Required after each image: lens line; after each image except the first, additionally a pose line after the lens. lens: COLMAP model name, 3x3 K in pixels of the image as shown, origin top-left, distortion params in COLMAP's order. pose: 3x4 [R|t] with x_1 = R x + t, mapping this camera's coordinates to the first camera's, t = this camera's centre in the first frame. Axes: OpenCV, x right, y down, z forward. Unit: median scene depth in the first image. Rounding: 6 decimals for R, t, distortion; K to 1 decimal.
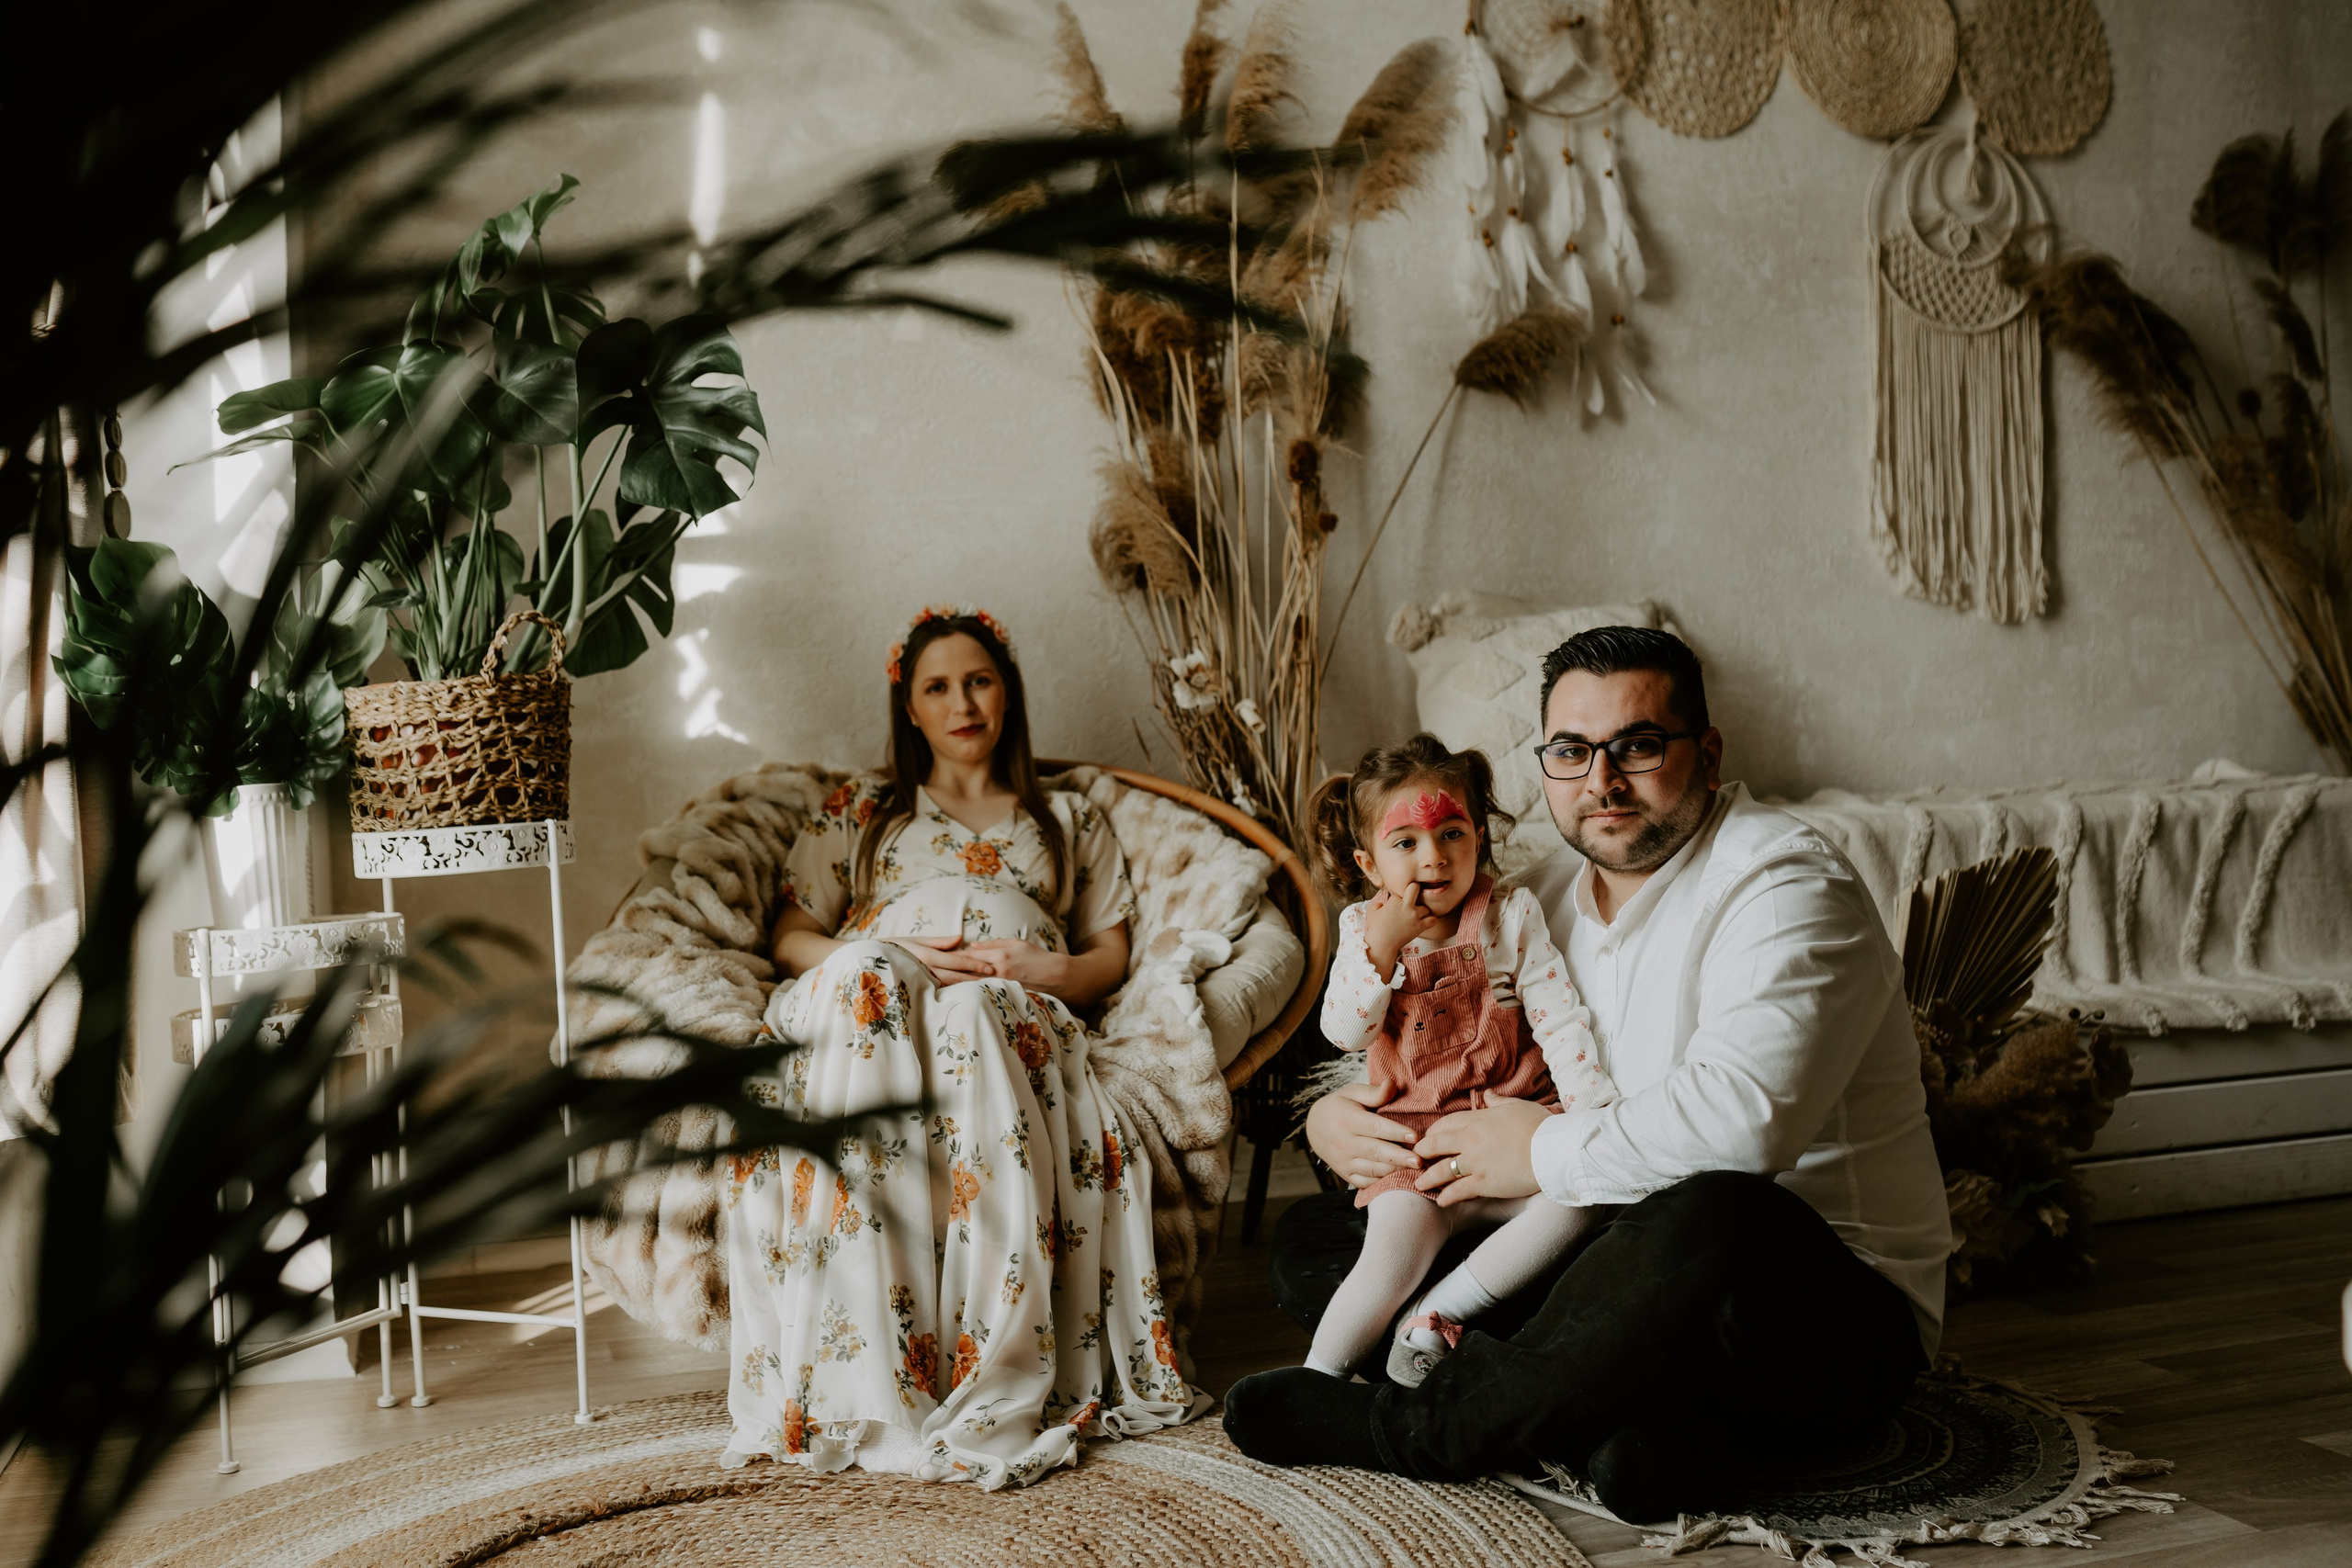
lens RADIAL K [[2364.3, 0, 1174.9], [0, 2364.3, 781.0], [0, 0, 1]] dist [-0.027331, 0.000000]
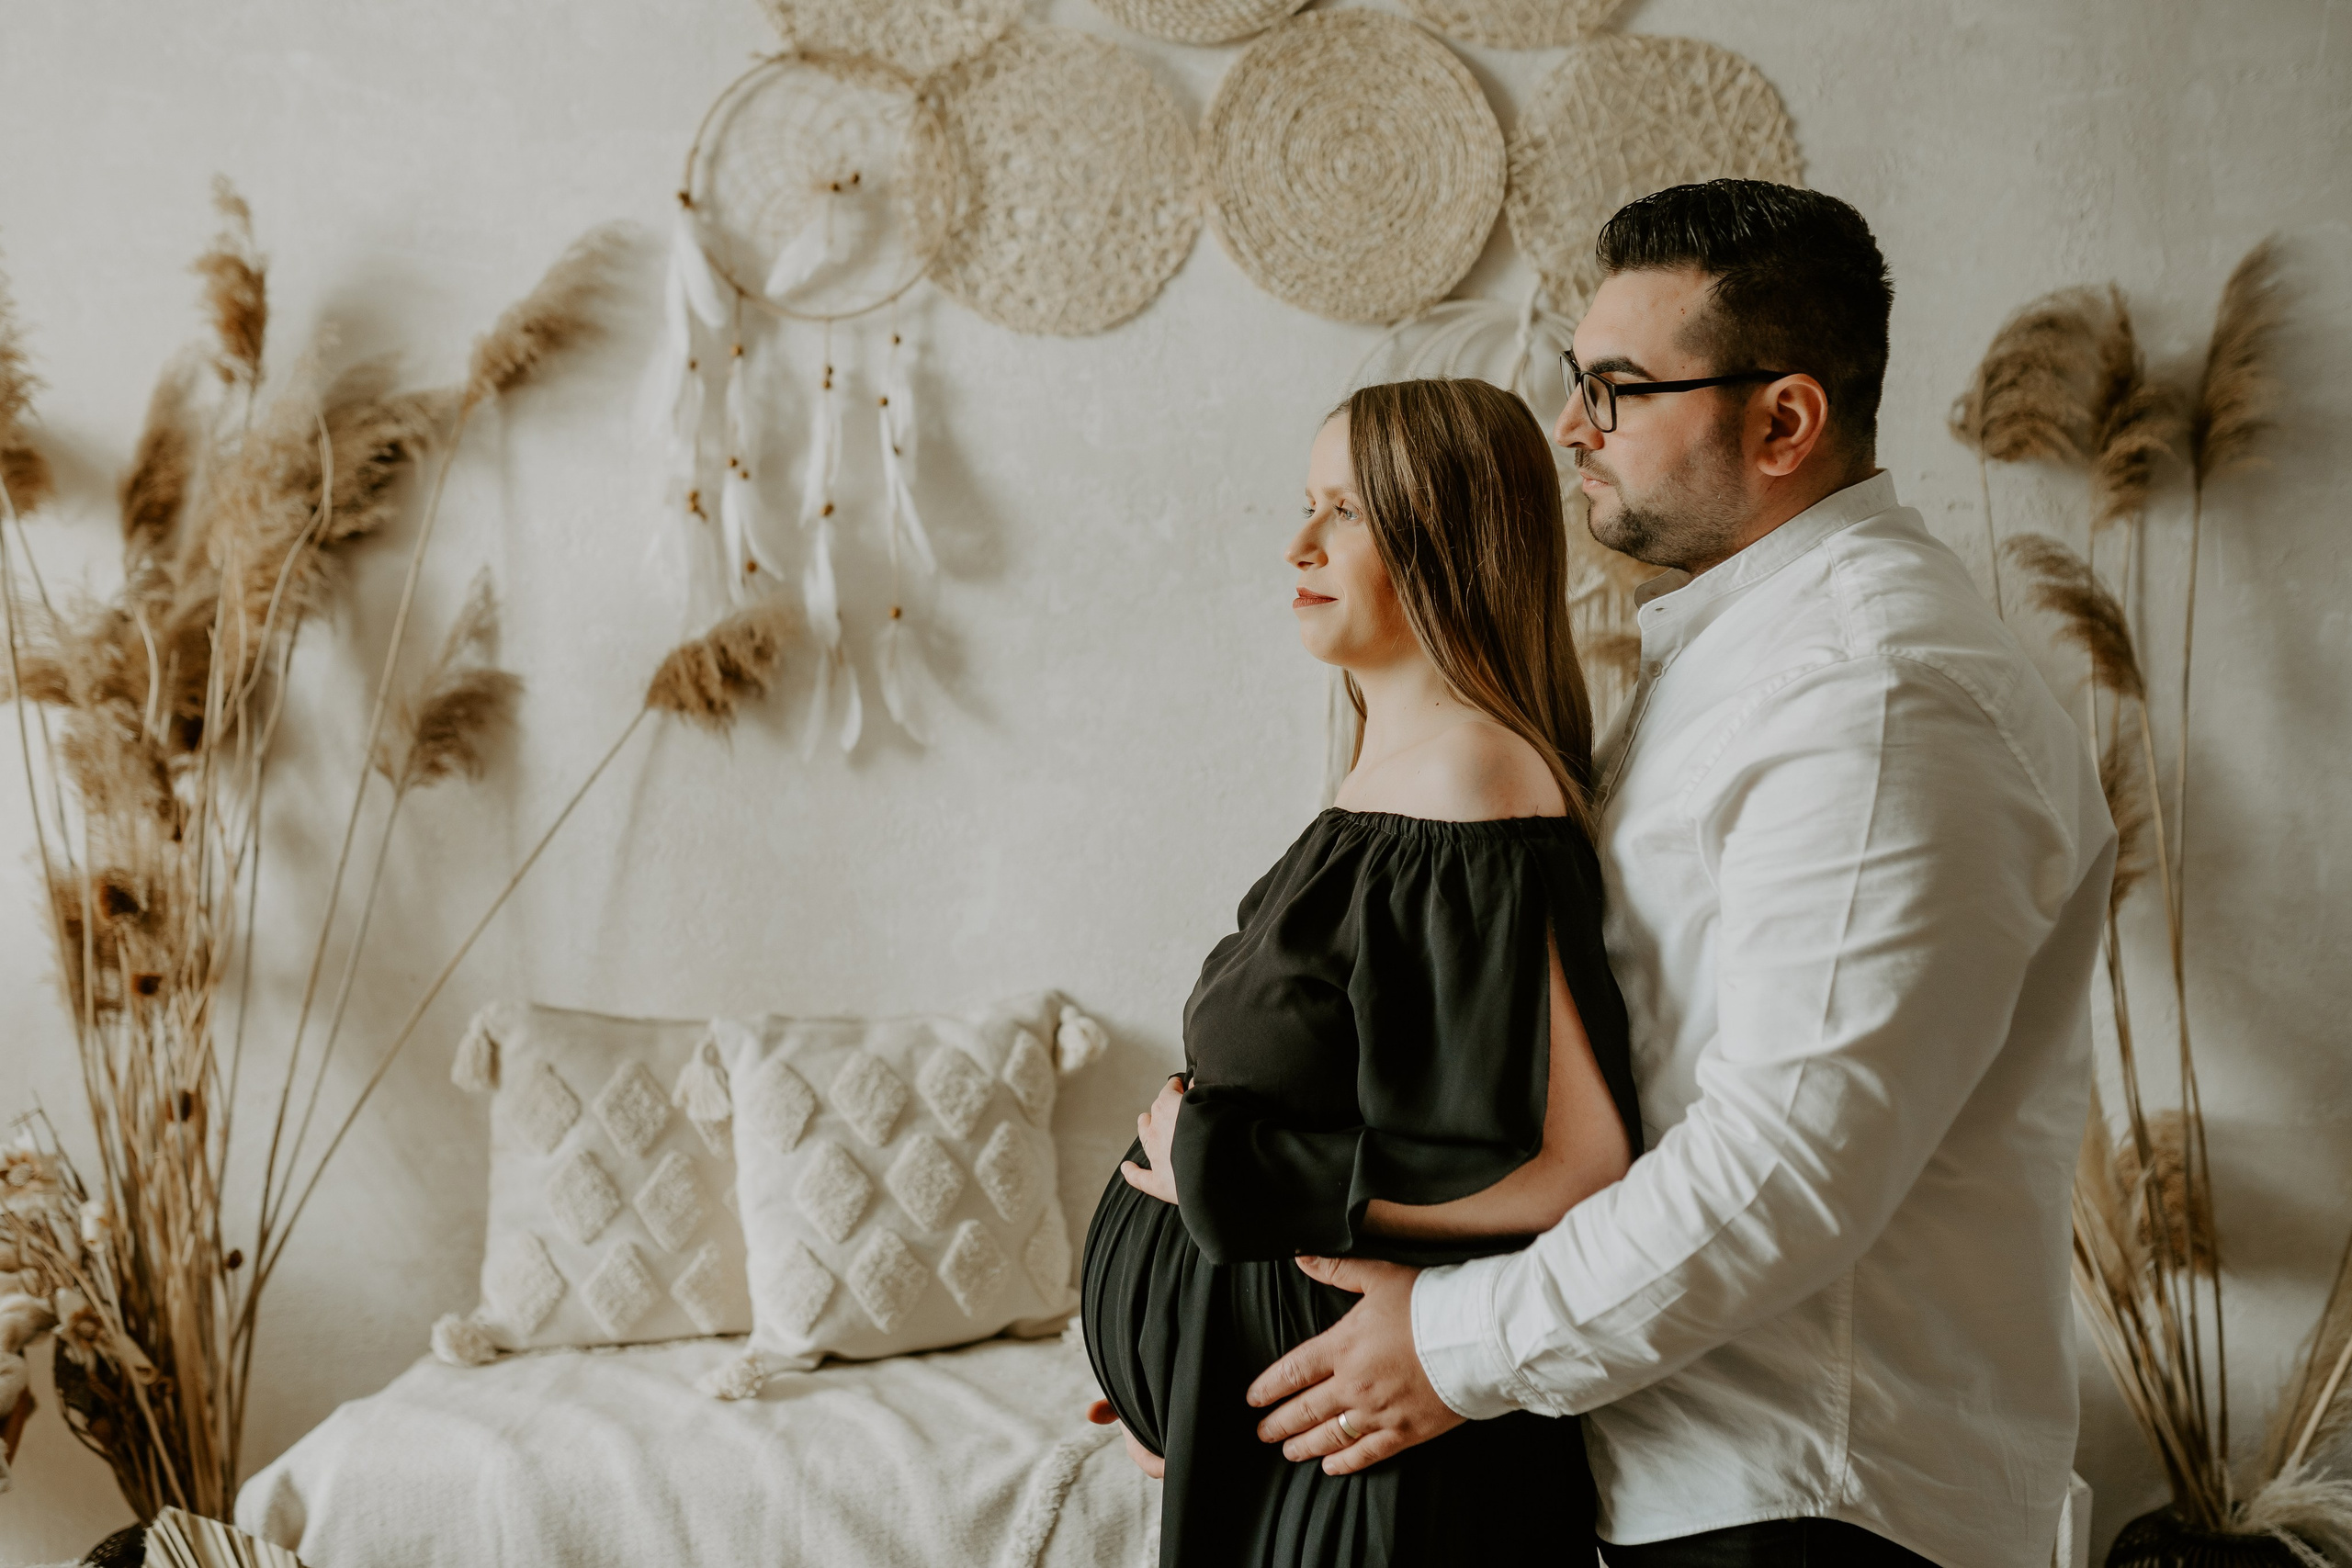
lens RADIAL K [[2364.3, 0, 1144.4], [0, 2364.3, 774.7], [0, 0, 1]] dist [-0.027331, 0.000000]
pose [[0.939354, 0.057597, -0.338078, 0.474538], [-0.043808, 0.997873, 0.048282, -0.177164], [0.340139, -0.030543, 0.939879, 0.355931]]
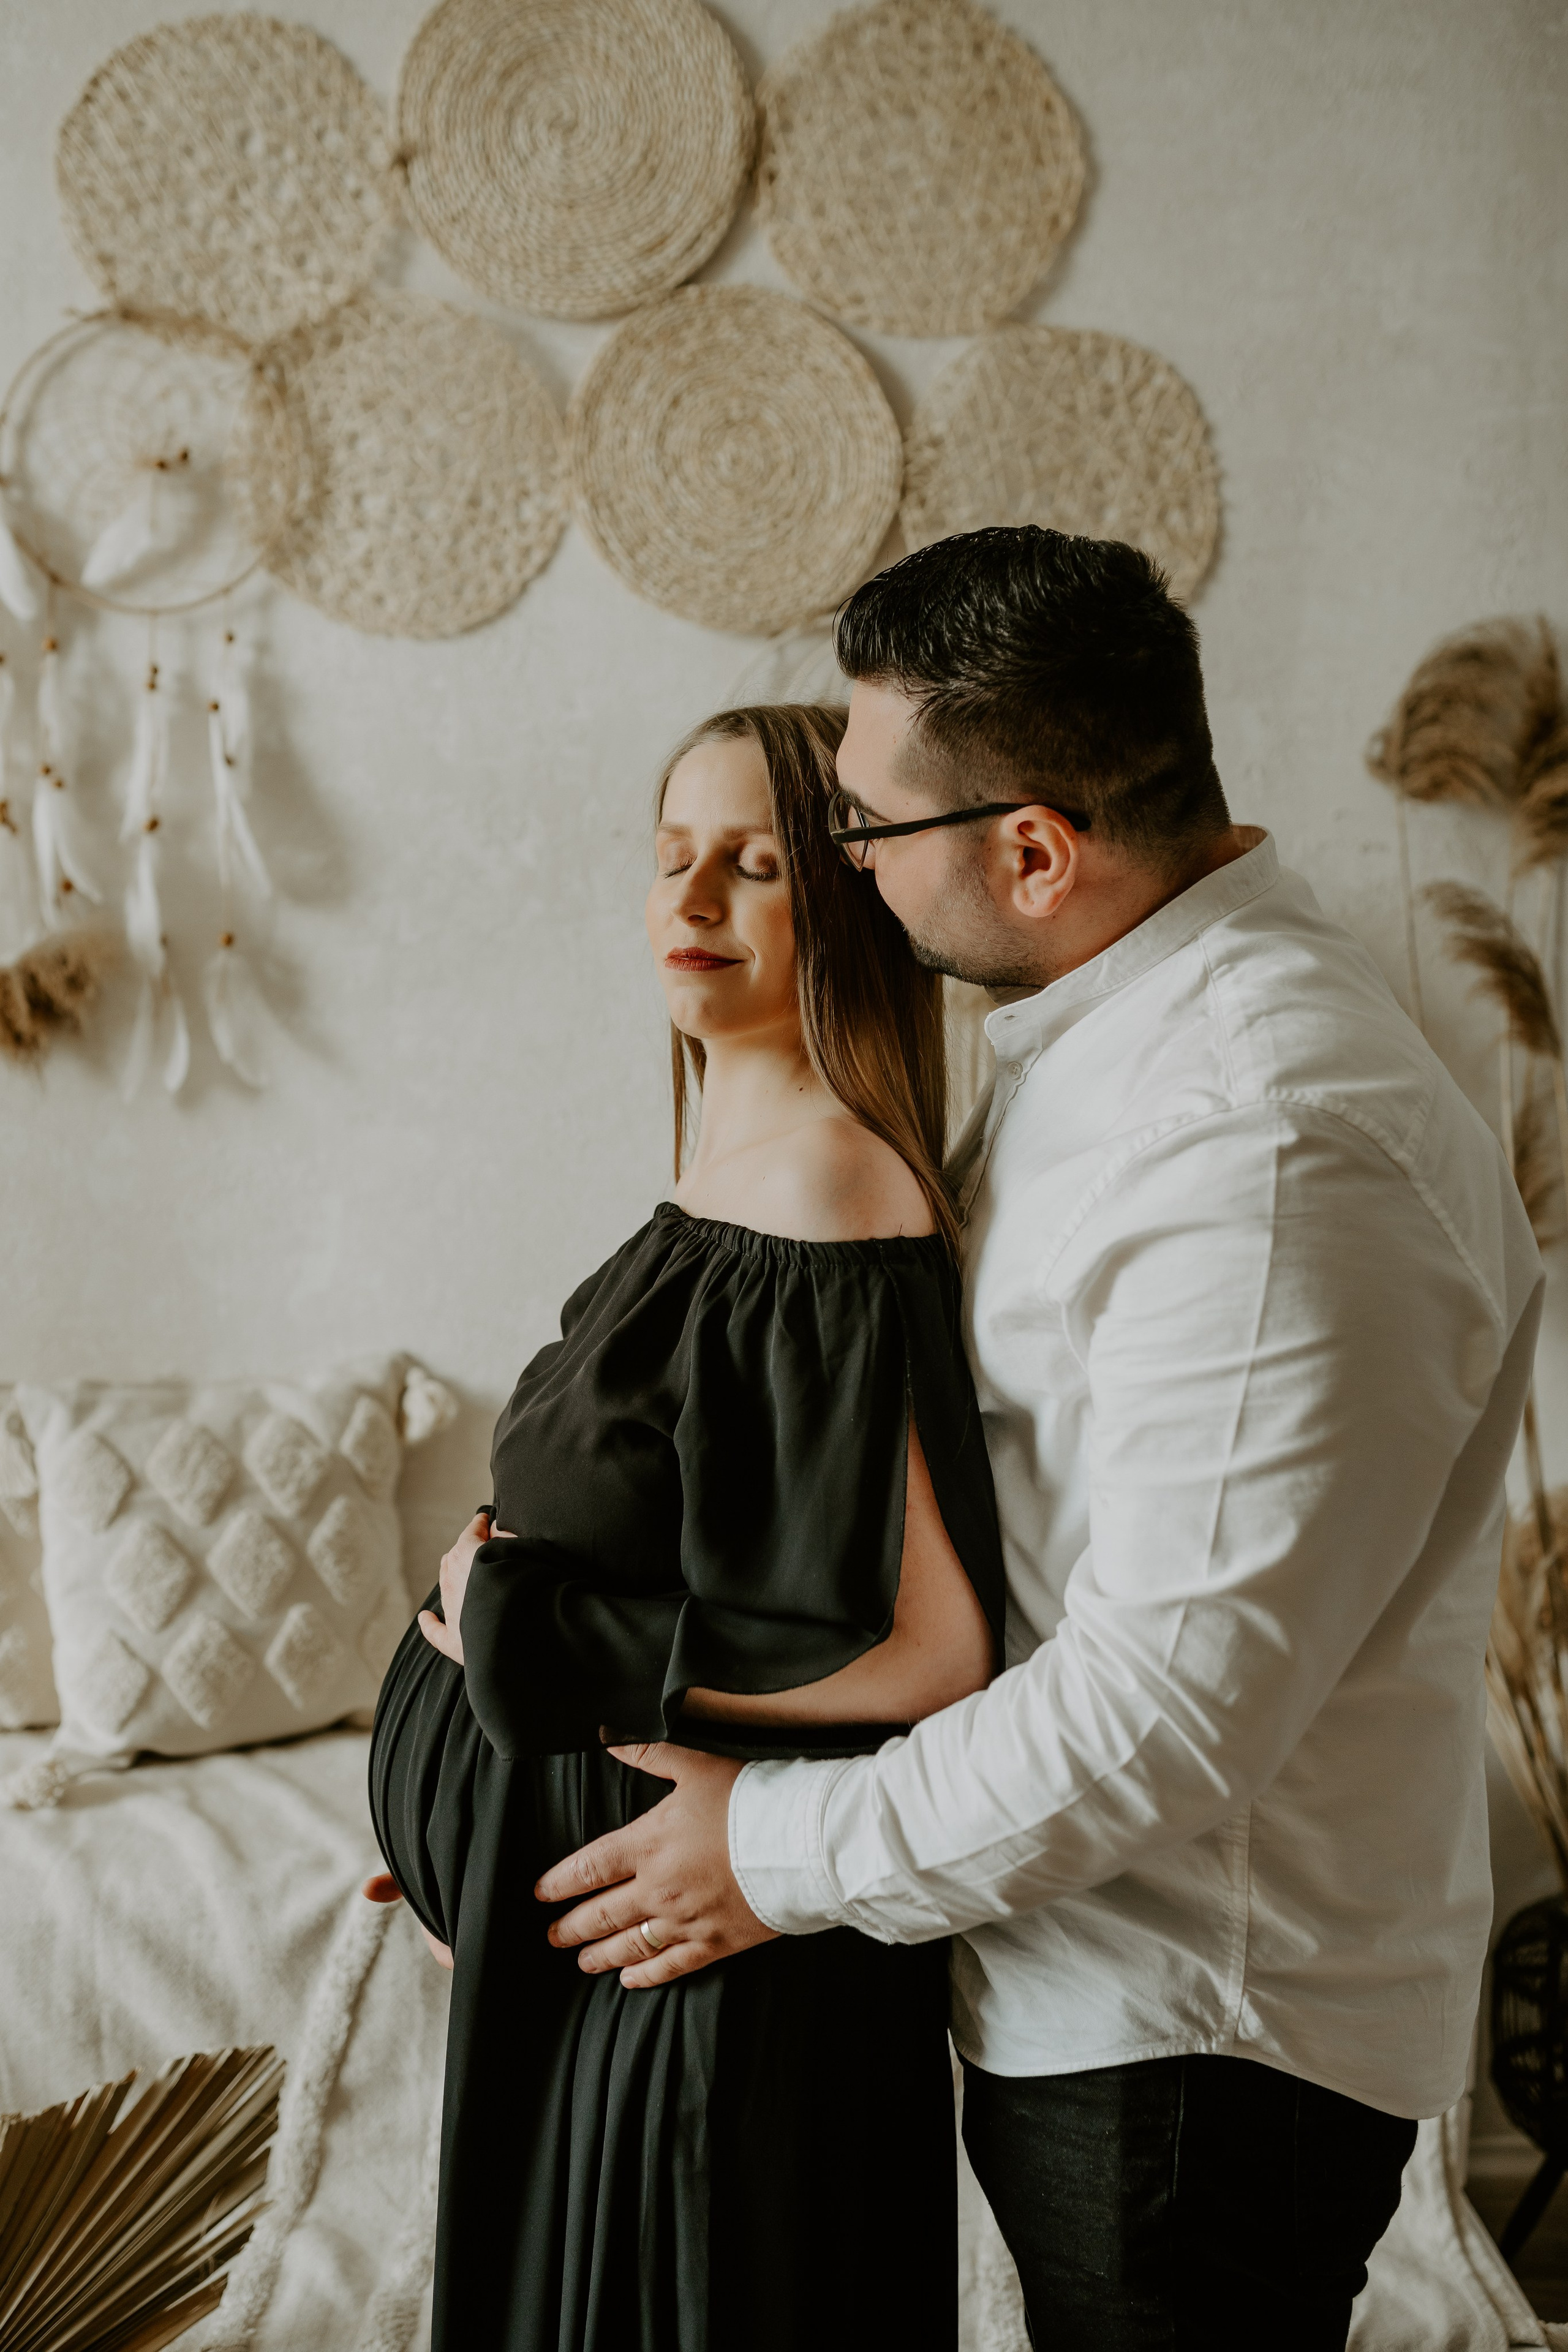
lens RADIAL K [[2364.5, 0, 737.0], [0, 2364.5, 1165.5], [0, 0, 1]] dist [-0.027331, 0.000000]
pose [[0.960929, 0.084728, -0.263509, 0.470937], [-0.063168, 0.994003, 0.089258, -0.192386], [0.269492, -0.069125, 0.960519, 0.409937]]
